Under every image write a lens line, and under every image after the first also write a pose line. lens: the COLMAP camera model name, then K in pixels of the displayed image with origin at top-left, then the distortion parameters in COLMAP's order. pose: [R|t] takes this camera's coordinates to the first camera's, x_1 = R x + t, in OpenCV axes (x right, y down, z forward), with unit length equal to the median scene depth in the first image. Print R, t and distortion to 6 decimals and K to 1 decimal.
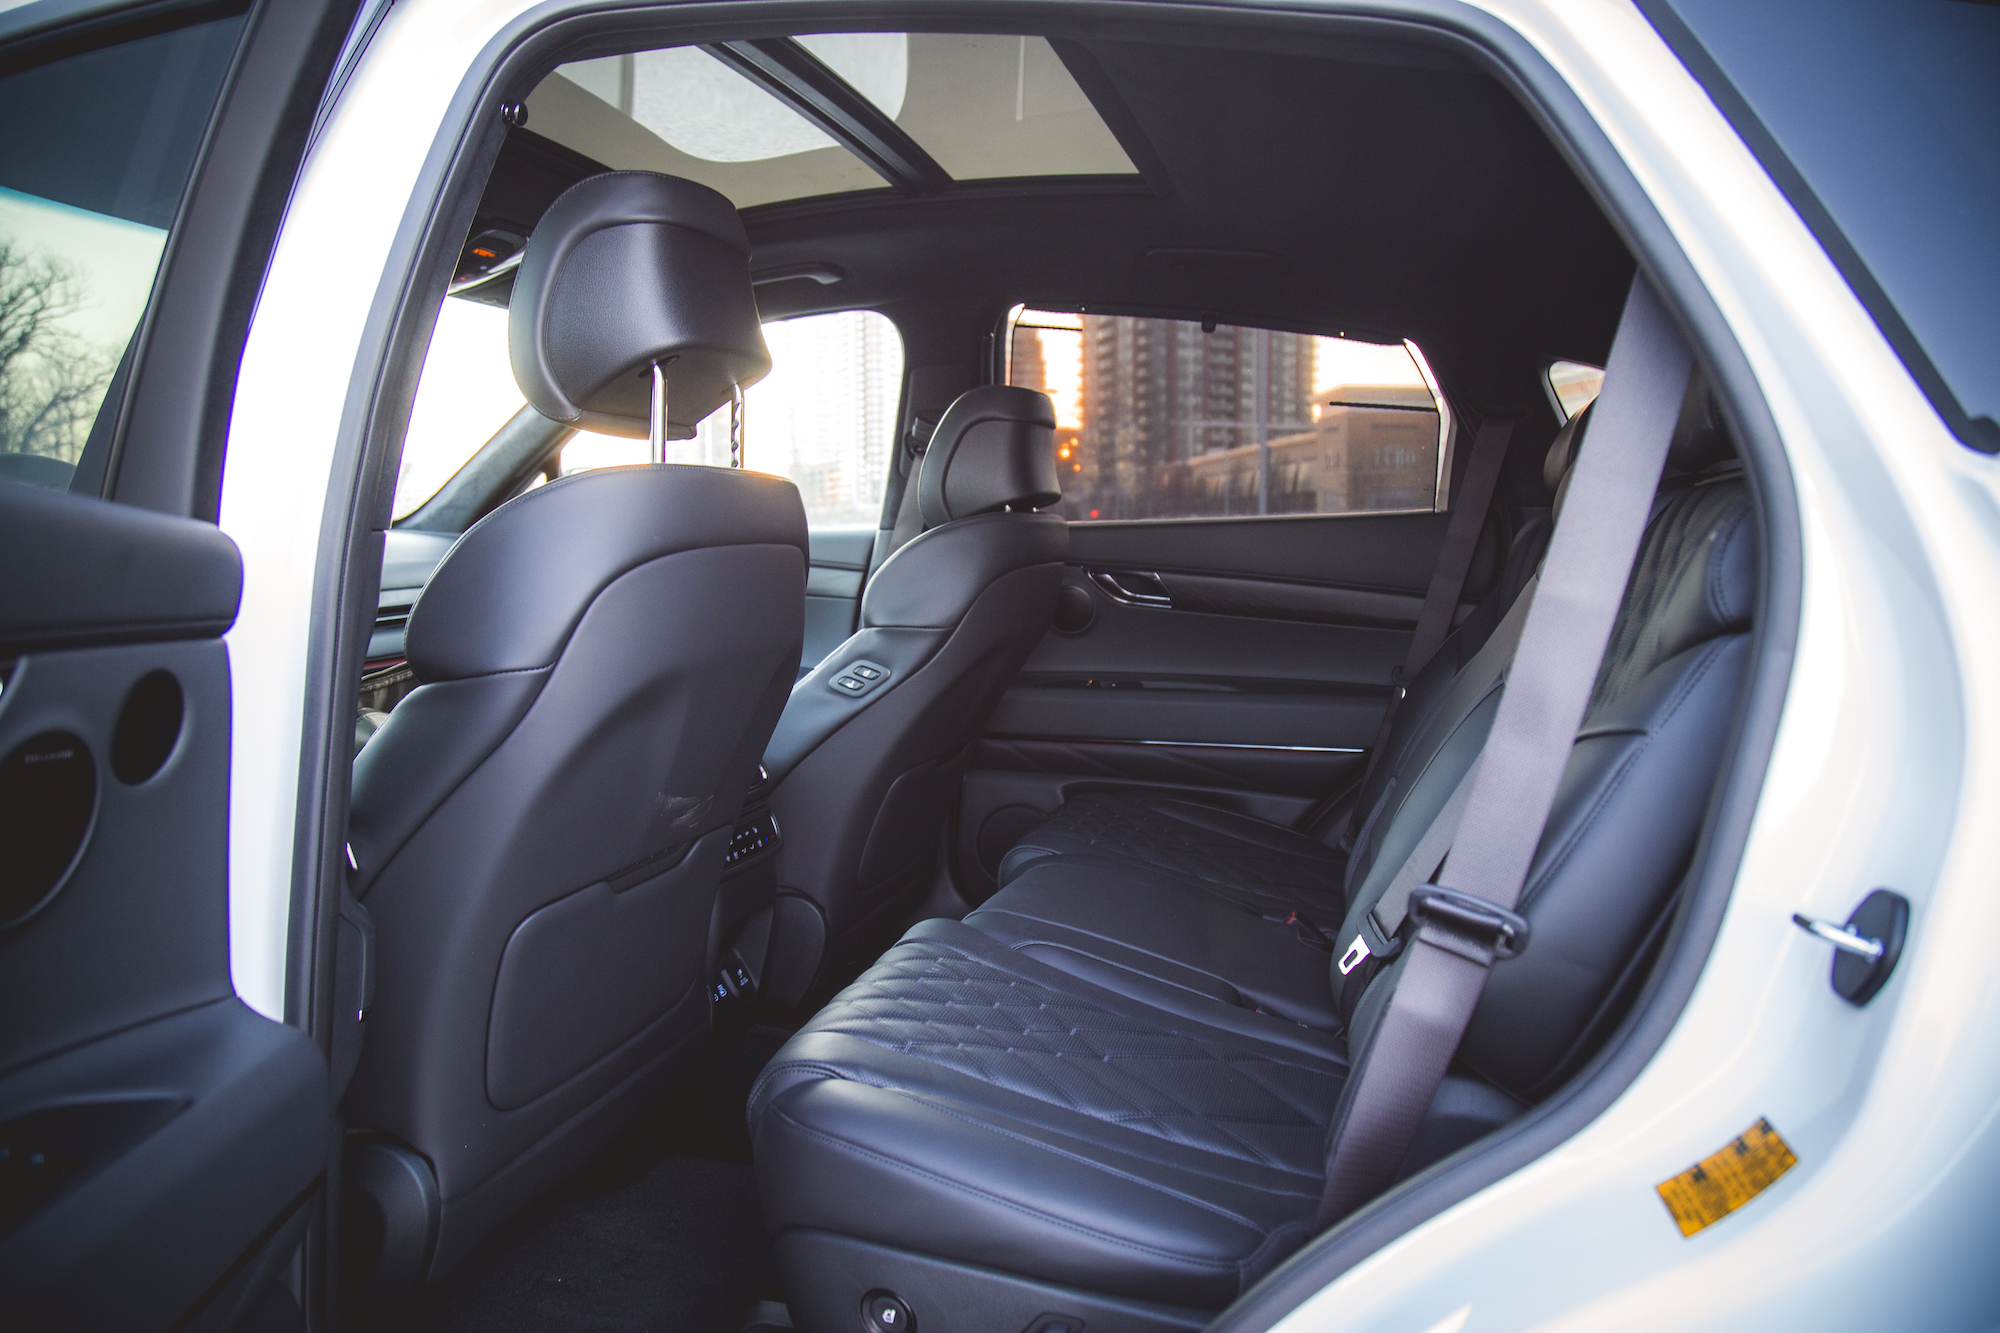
lens RADIAL K [[1324.6, 0, 1000.0], [0, 1324.6, 666.5], [0, 0, 1]] dist [-0.075242, 0.000125]
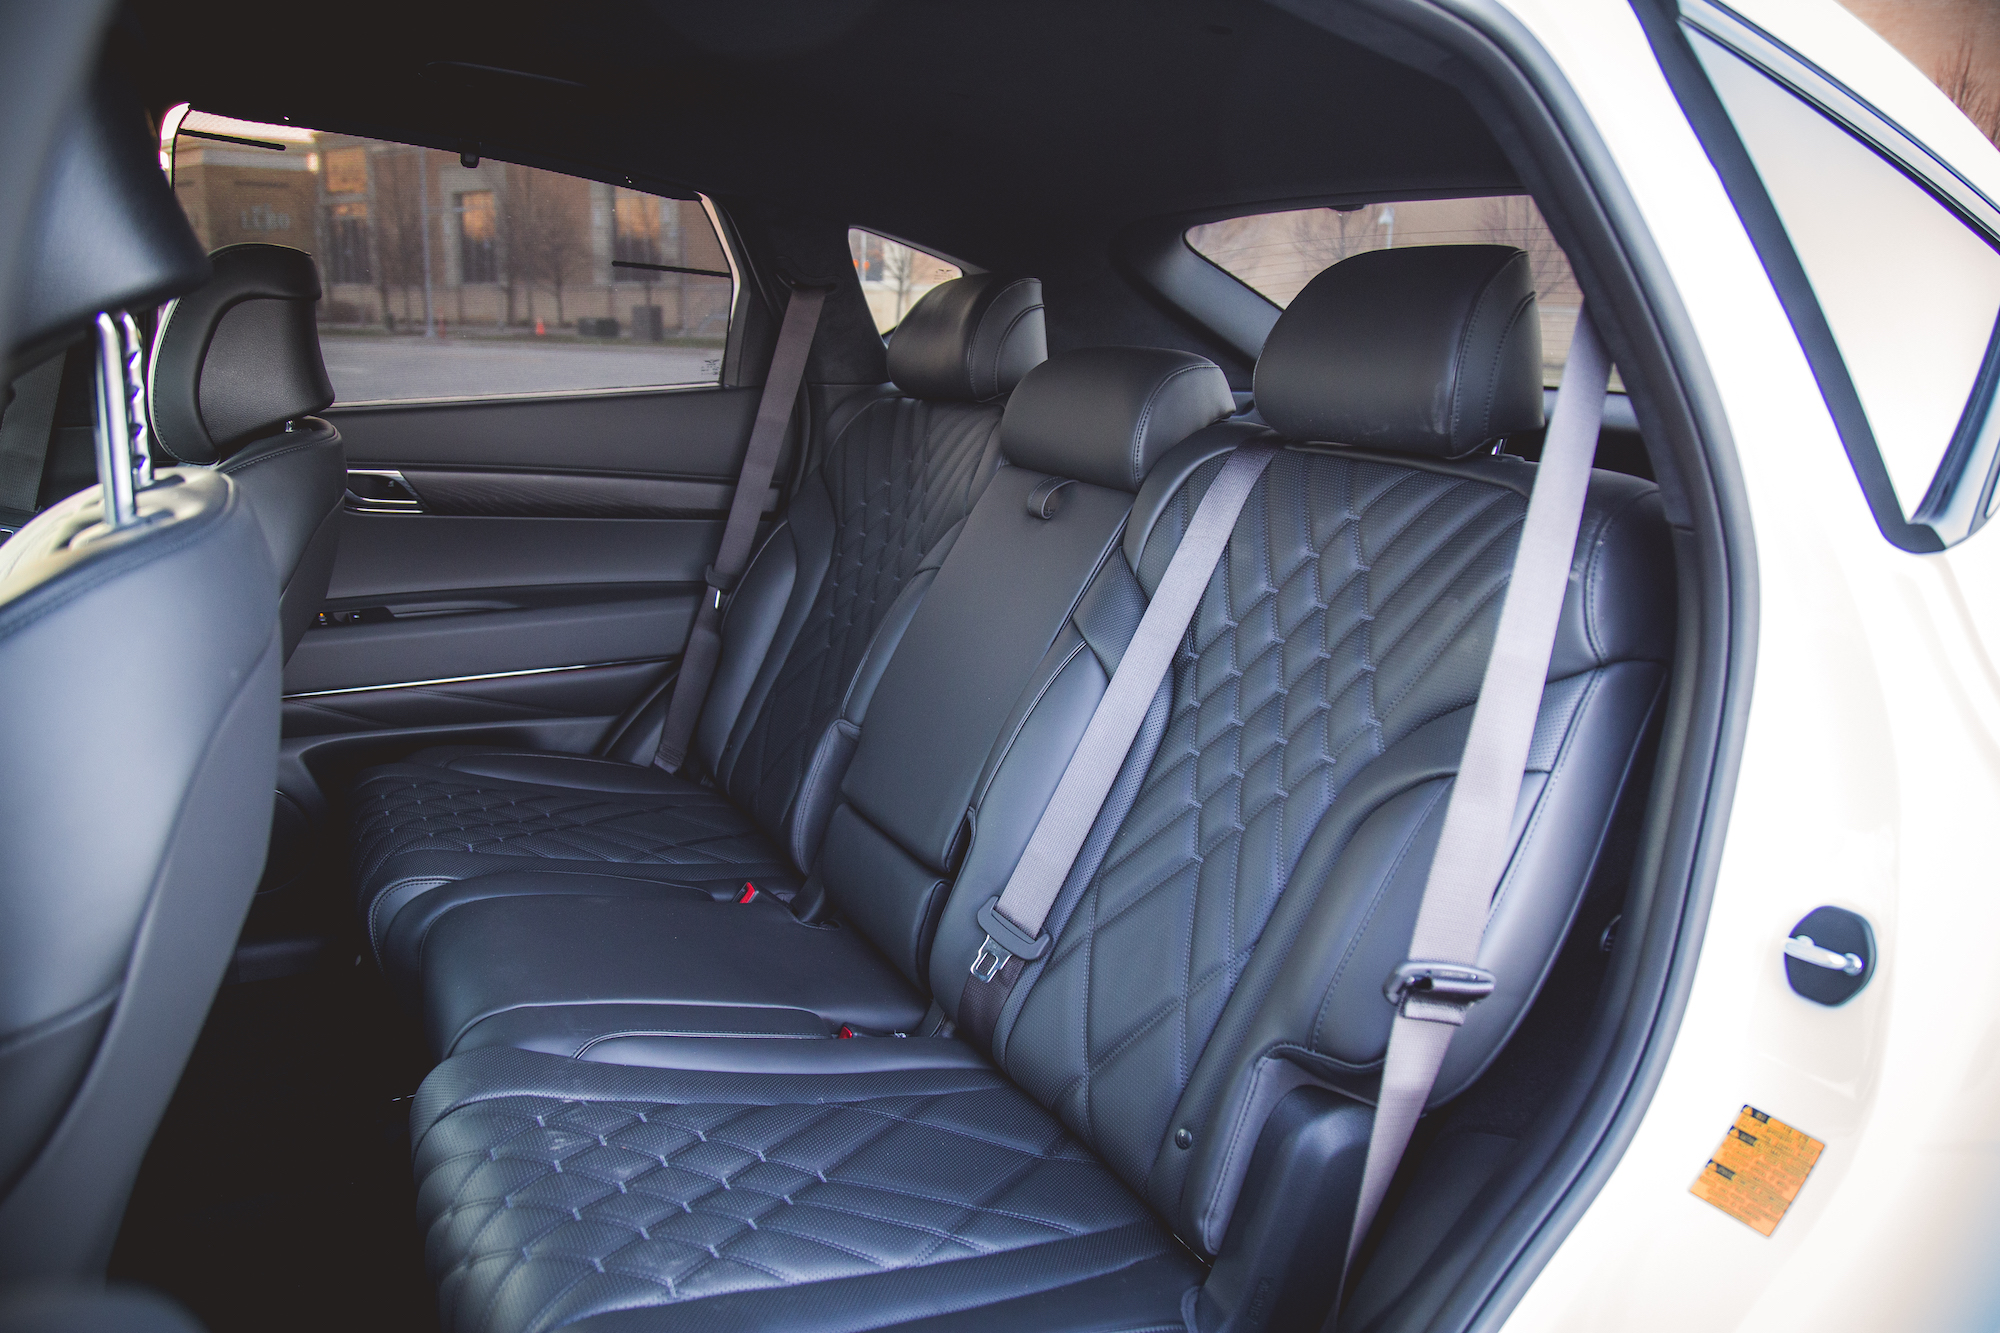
lens RADIAL K [[1324.6, 0, 1000.0], [0, 1324.6, 666.5], [0, 0, 1]] dist [-0.075242, 0.000125]
pose [[0.703394, -0.164156, 0.691585, -0.224891], [0.044891, 0.981284, 0.187261, -0.105027], [-0.709381, -0.100672, 0.697598, 0.242736]]
